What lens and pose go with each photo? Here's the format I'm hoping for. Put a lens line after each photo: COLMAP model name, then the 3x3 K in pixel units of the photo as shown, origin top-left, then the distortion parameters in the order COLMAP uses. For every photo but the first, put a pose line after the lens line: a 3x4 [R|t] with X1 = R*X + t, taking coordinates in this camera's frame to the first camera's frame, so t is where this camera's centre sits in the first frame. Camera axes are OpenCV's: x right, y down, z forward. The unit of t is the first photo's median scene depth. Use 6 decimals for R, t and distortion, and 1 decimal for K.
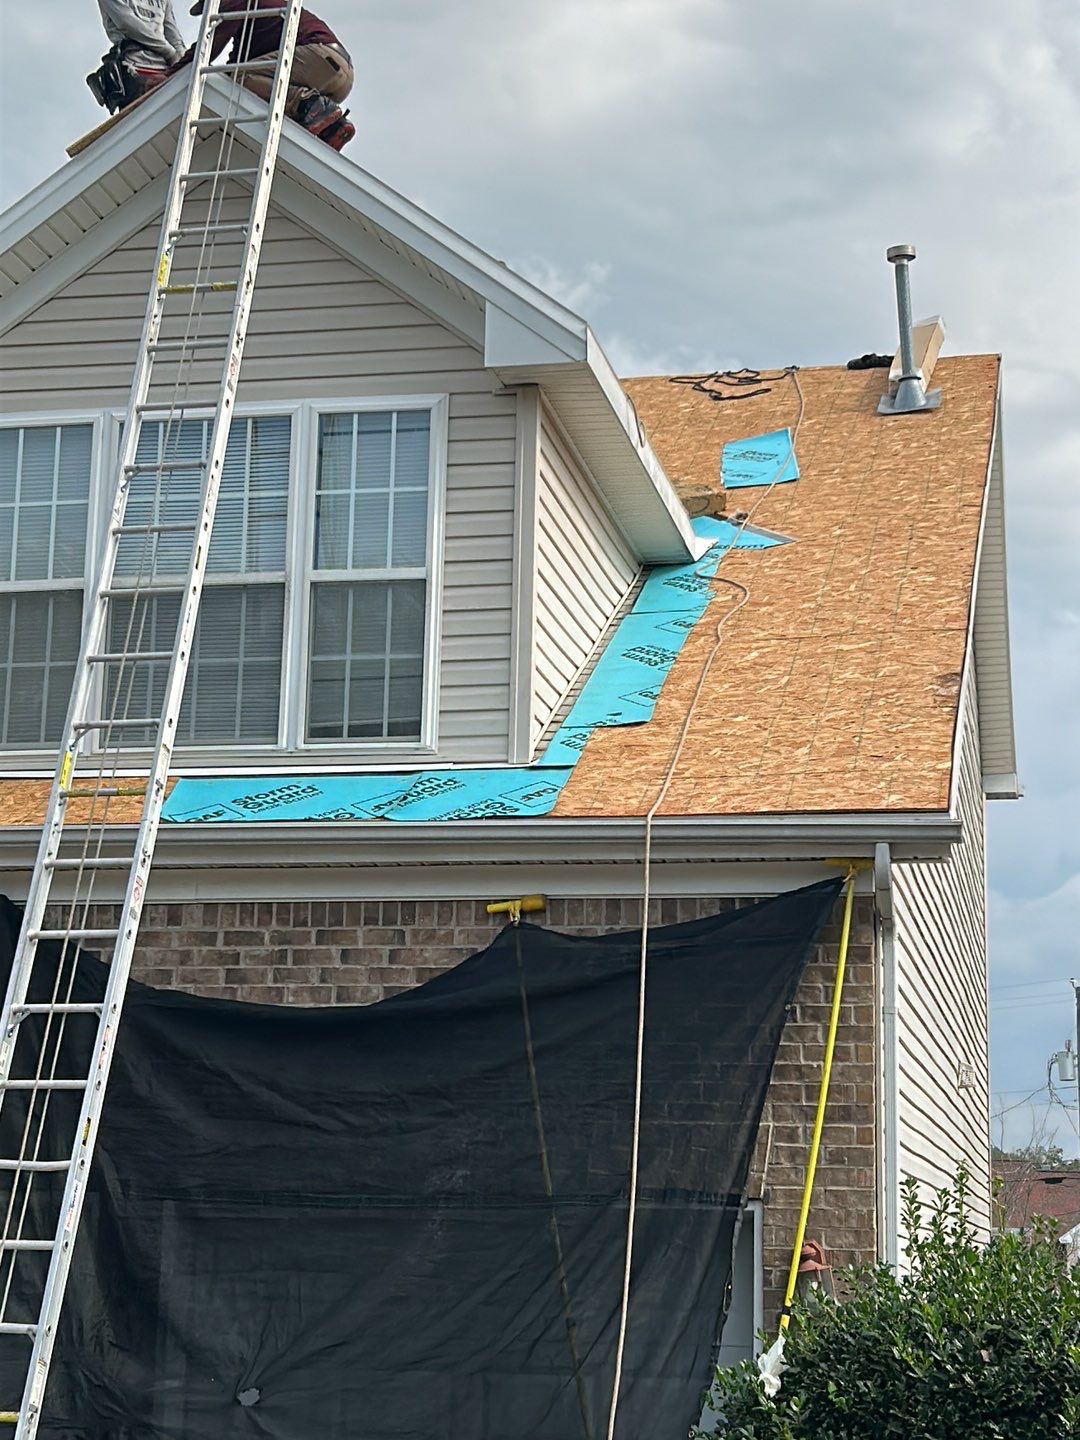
lens RADIAL K [[2585.2, 0, 518.0], [0, 2585.2, 686.6], [0, 0, 1]] dist [0.132952, 0.000000]
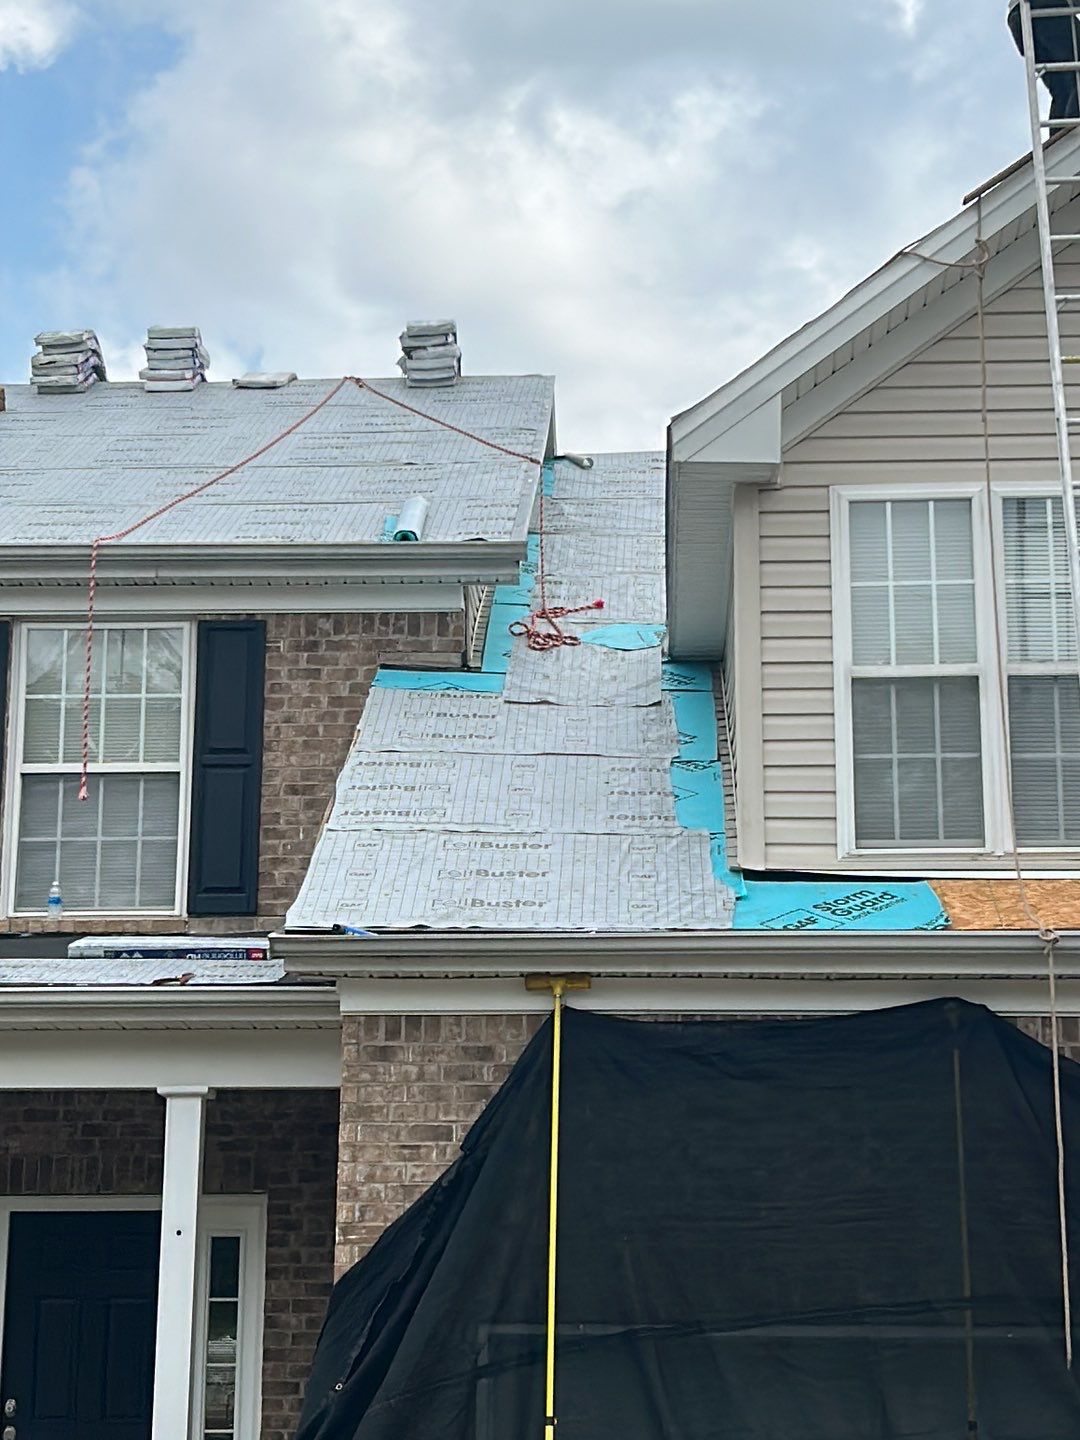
lens RADIAL K [[2585.2, 0, 571.1], [0, 2585.2, 786.9], [0, 0, 1]] dist [0.132952, 0.000000]
pose [[0.984147, 0.015989, 0.176635, -0.404496], [-0.015026, 0.999864, -0.006787, 0.009111], [-0.176719, 0.004026, 0.984253, 0.096448]]
